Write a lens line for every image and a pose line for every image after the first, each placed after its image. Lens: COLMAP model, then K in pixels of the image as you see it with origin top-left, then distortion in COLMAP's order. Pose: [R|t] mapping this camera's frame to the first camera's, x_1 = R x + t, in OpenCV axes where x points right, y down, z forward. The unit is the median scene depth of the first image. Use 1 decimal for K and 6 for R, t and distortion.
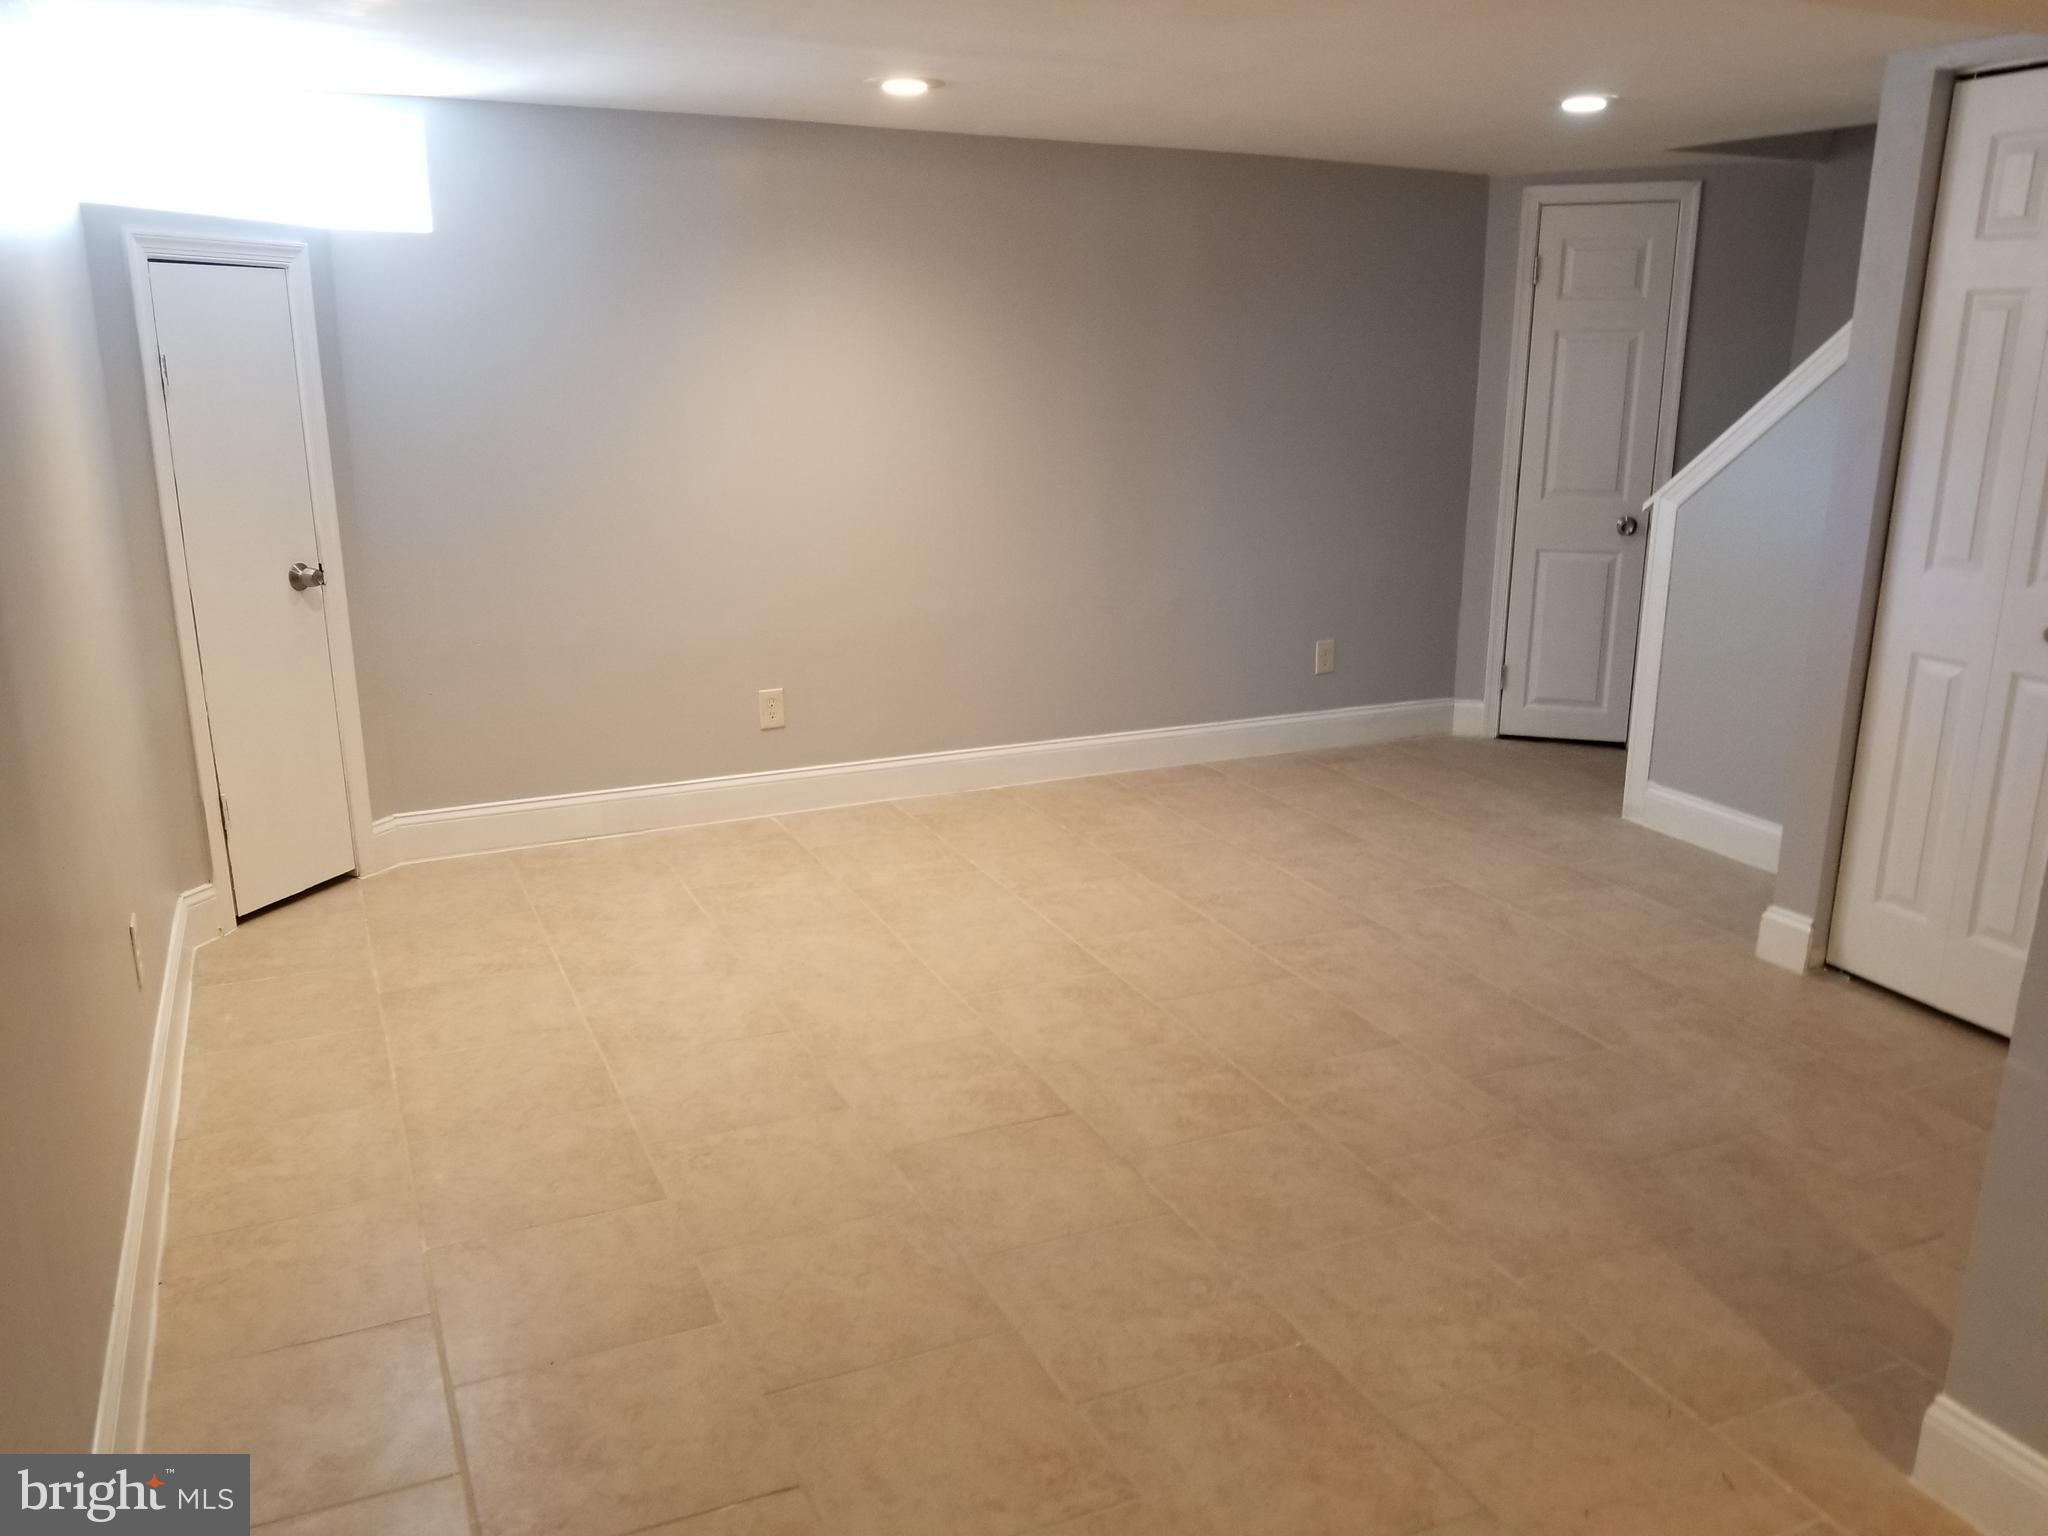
lens RADIAL K [[1597.4, 0, 1034.2], [0, 1597.4, 757.0], [0, 0, 1]] dist [0.053974, -0.094031]
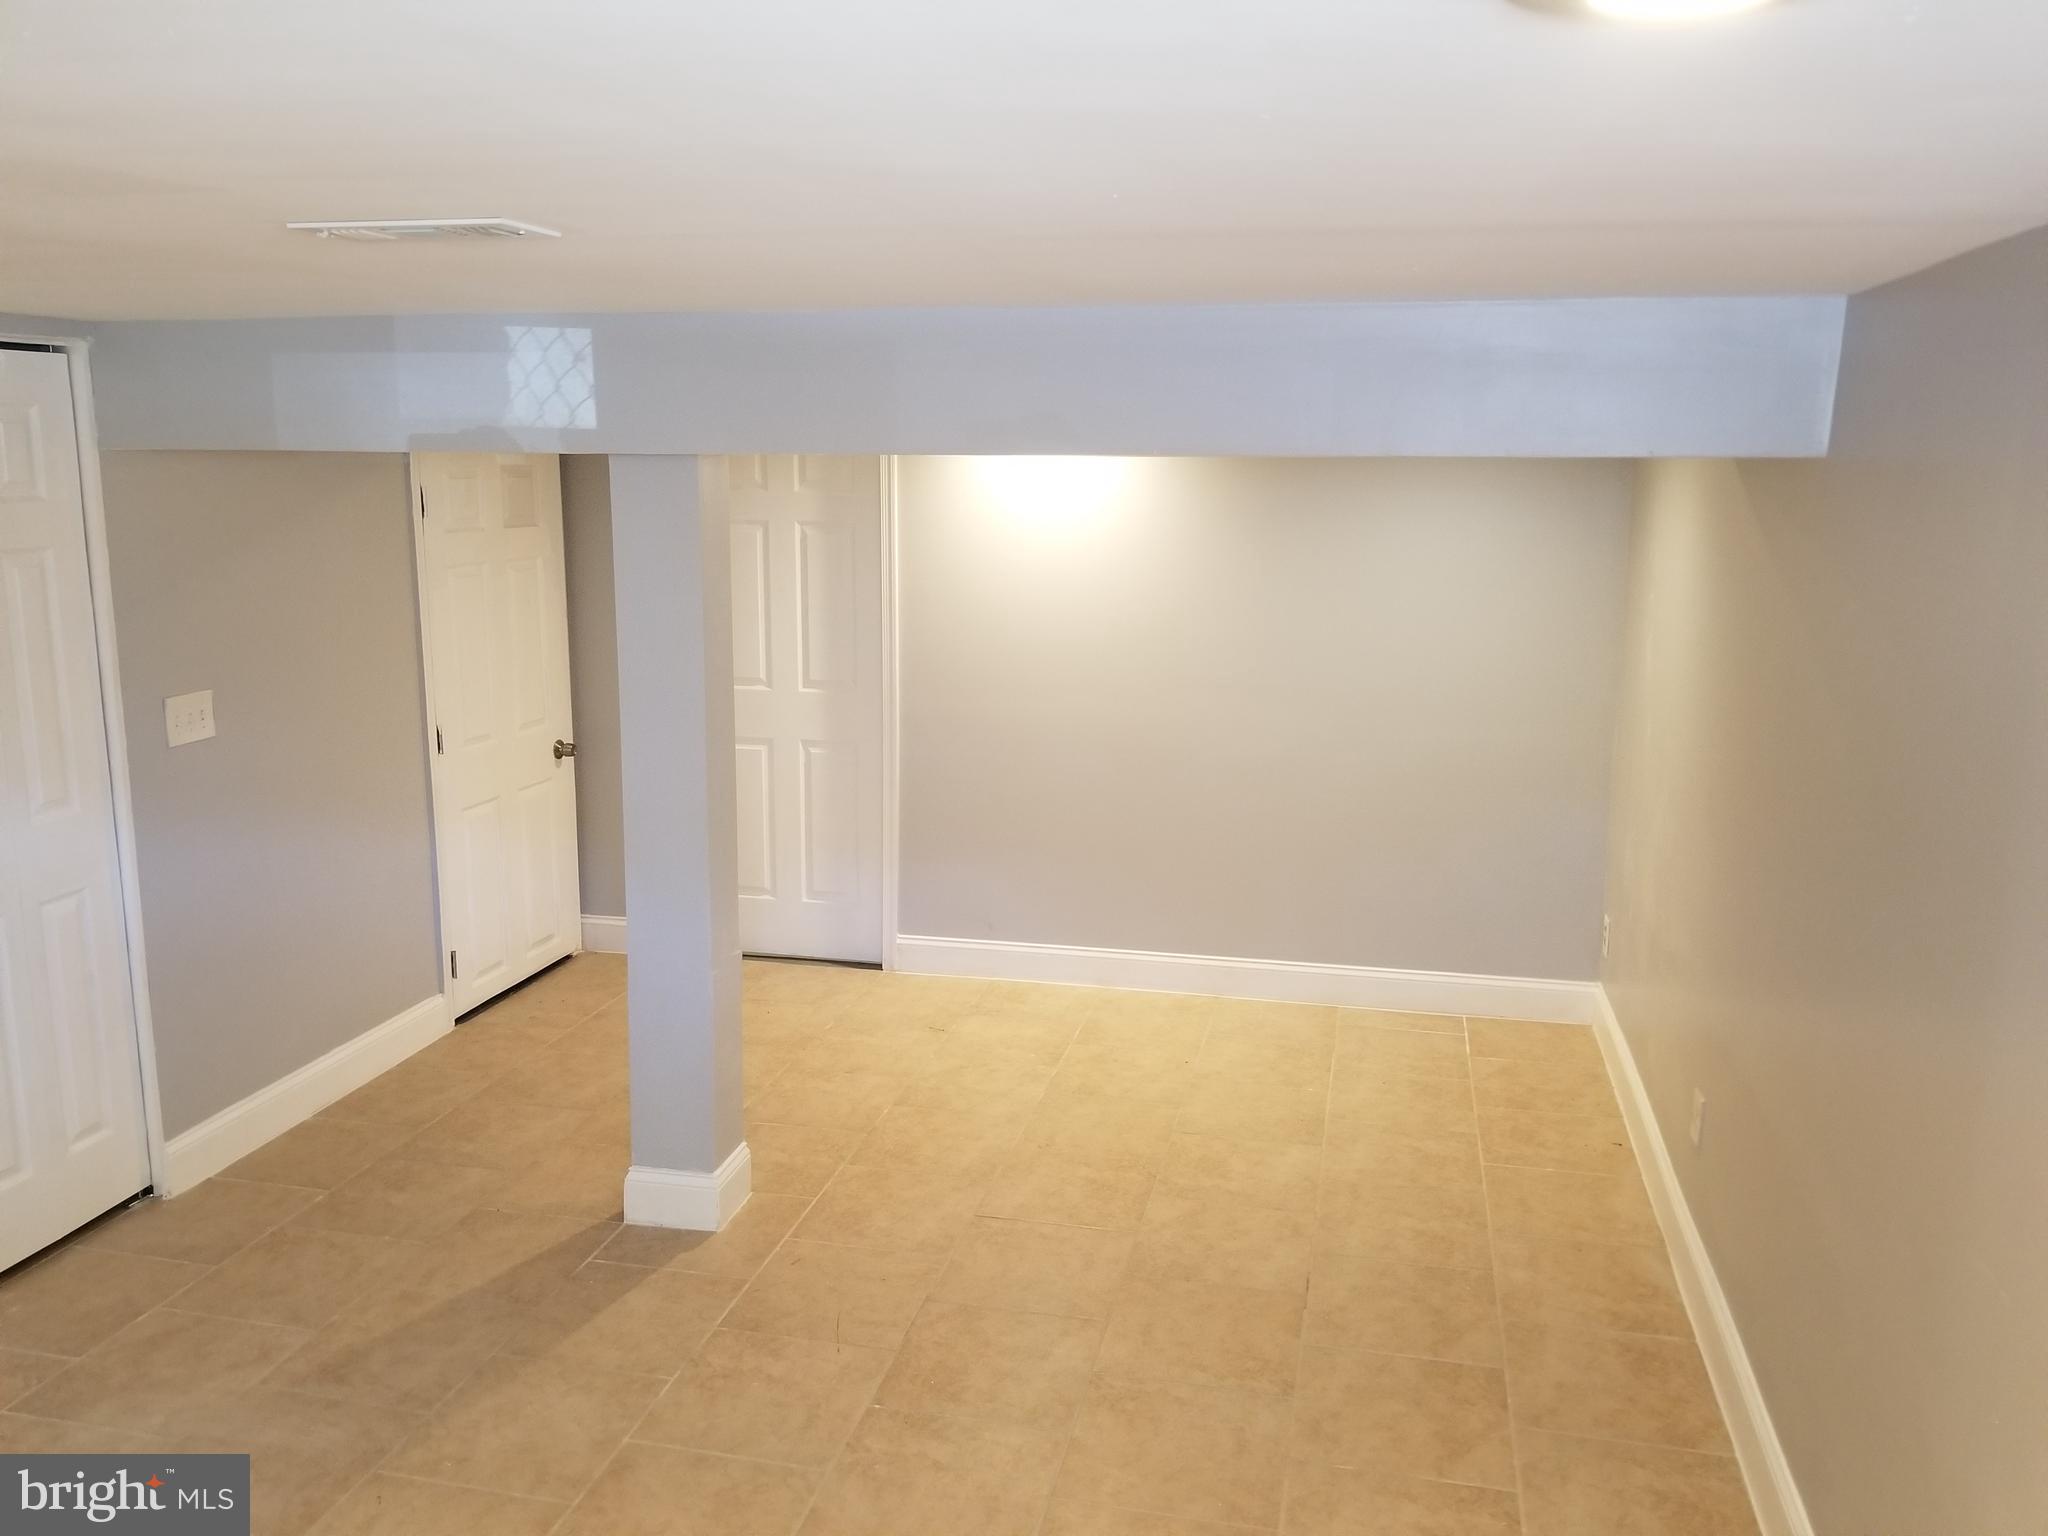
lens RADIAL K [[1597.4, 0, 1013.9], [0, 1597.4, 744.4], [0, 0, 1]] dist [0.053974, -0.094031]
pose [[-0.780863, -0.124939, 0.612081, -0.468087], [0.147617, 0.915146, 0.375122, -0.424755], [-0.607011, 0.383273, -0.696161, 1.202977]]
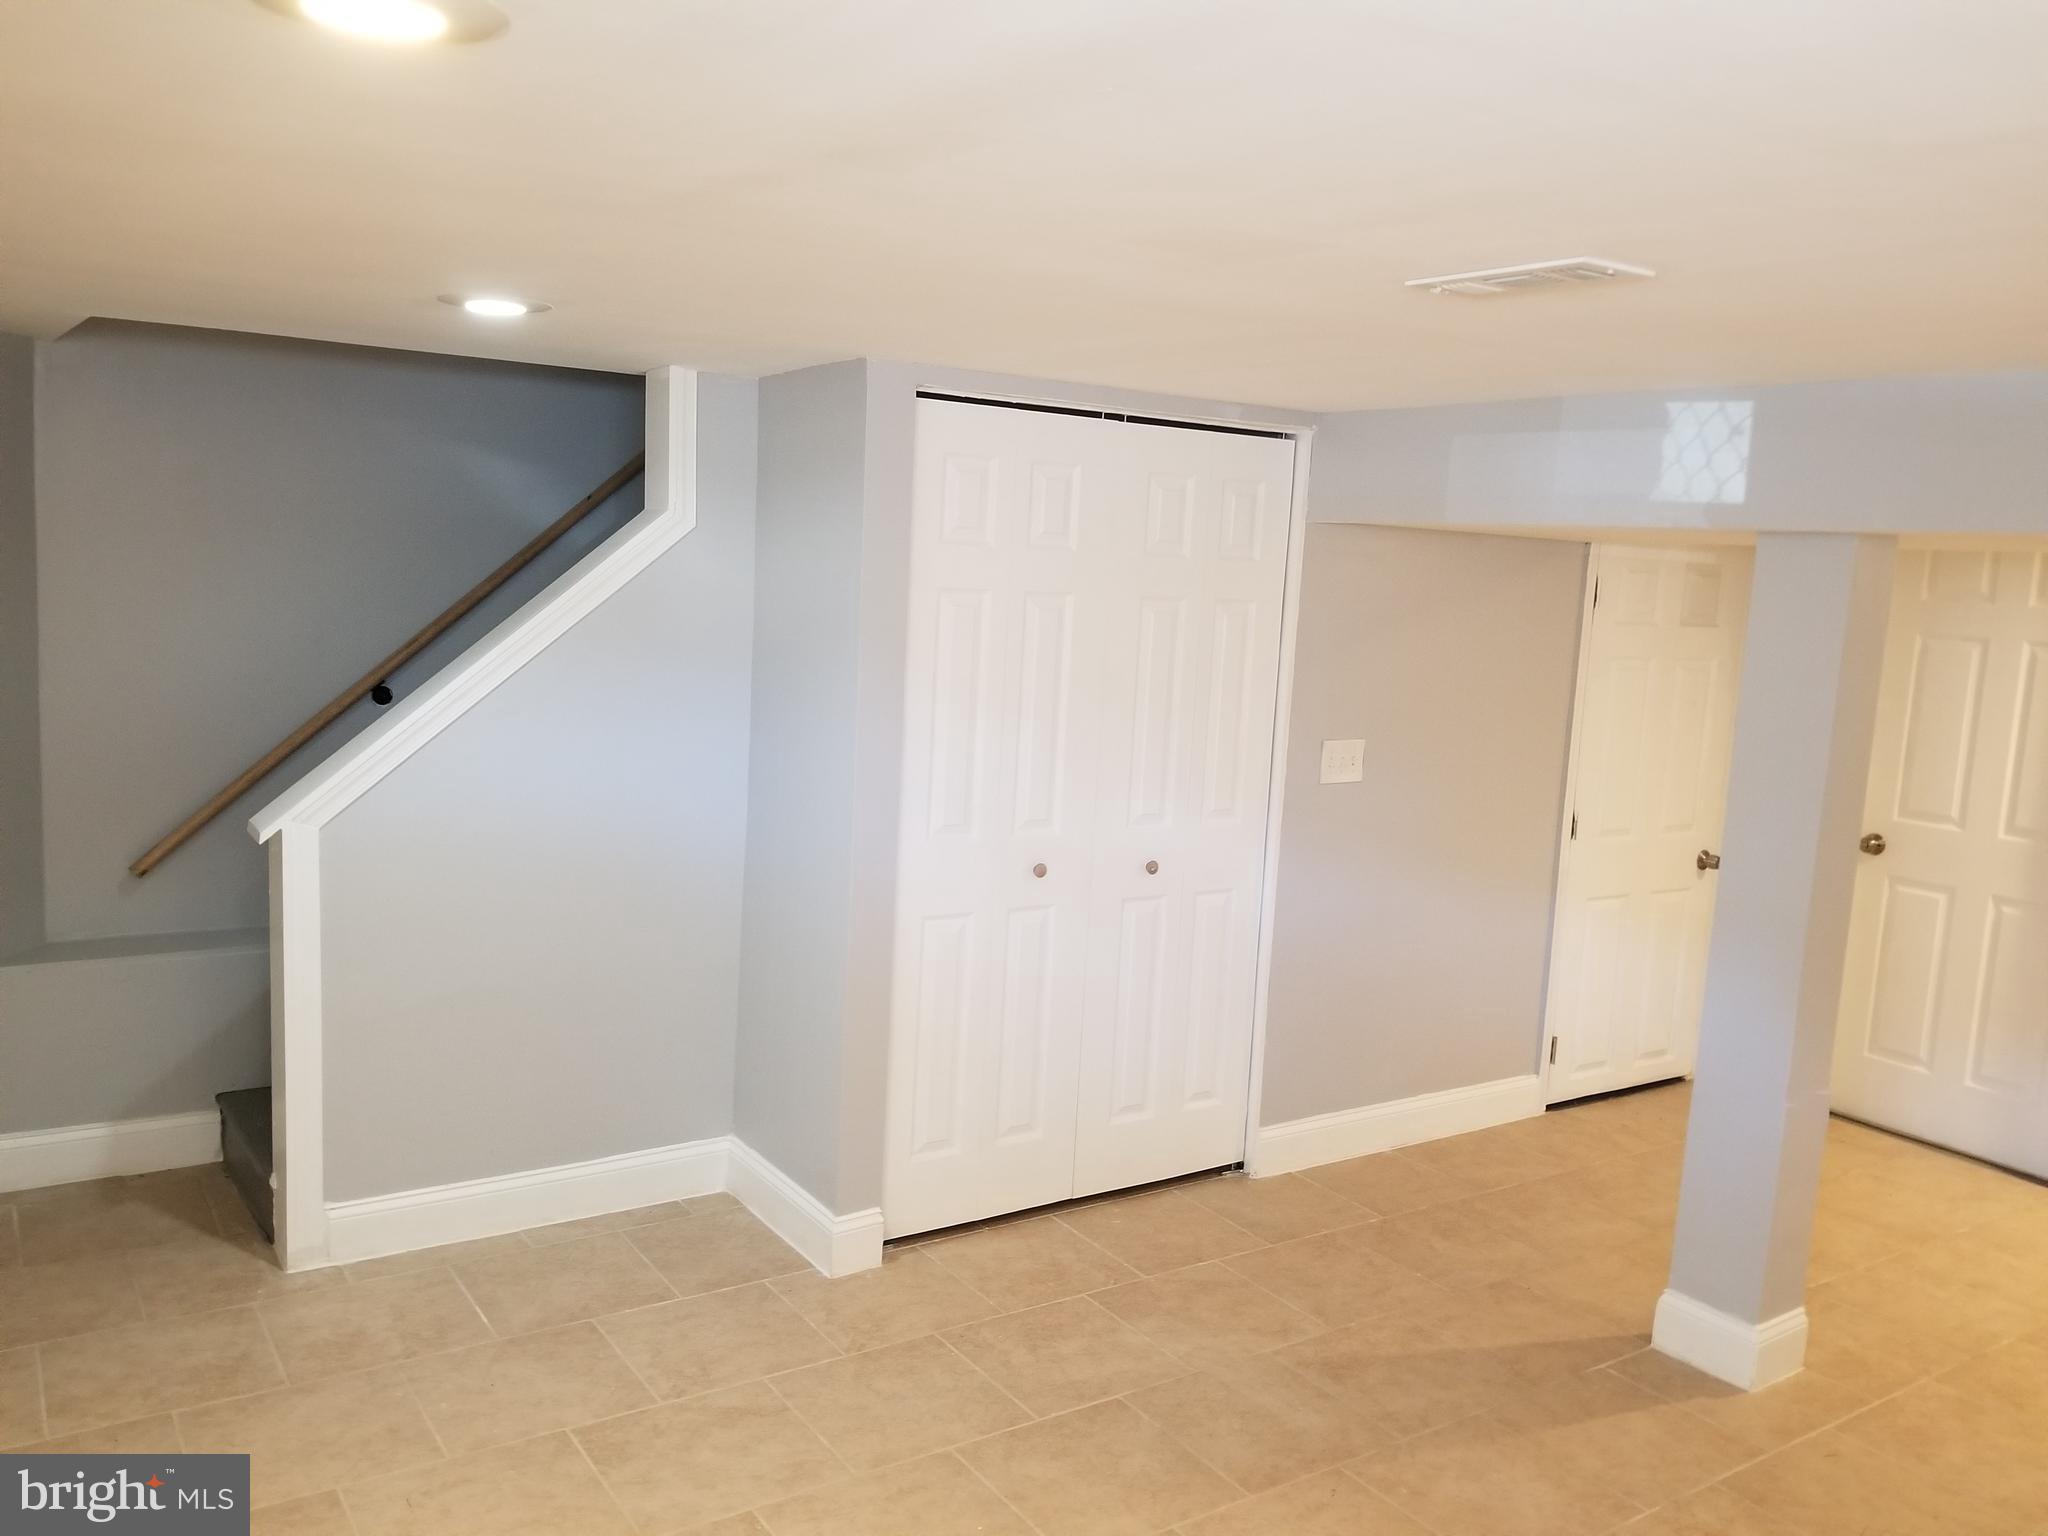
lens RADIAL K [[1597.4, 0, 1023.1], [0, 1597.4, 756.6], [0, 0, 1]] dist [0.053974, -0.094031]
pose [[-0.152716, -0.143522, 0.977793, -0.524540], [0.199535, 0.964545, 0.172742, -0.372029], [-0.967917, 0.221484, -0.118663, 1.149969]]
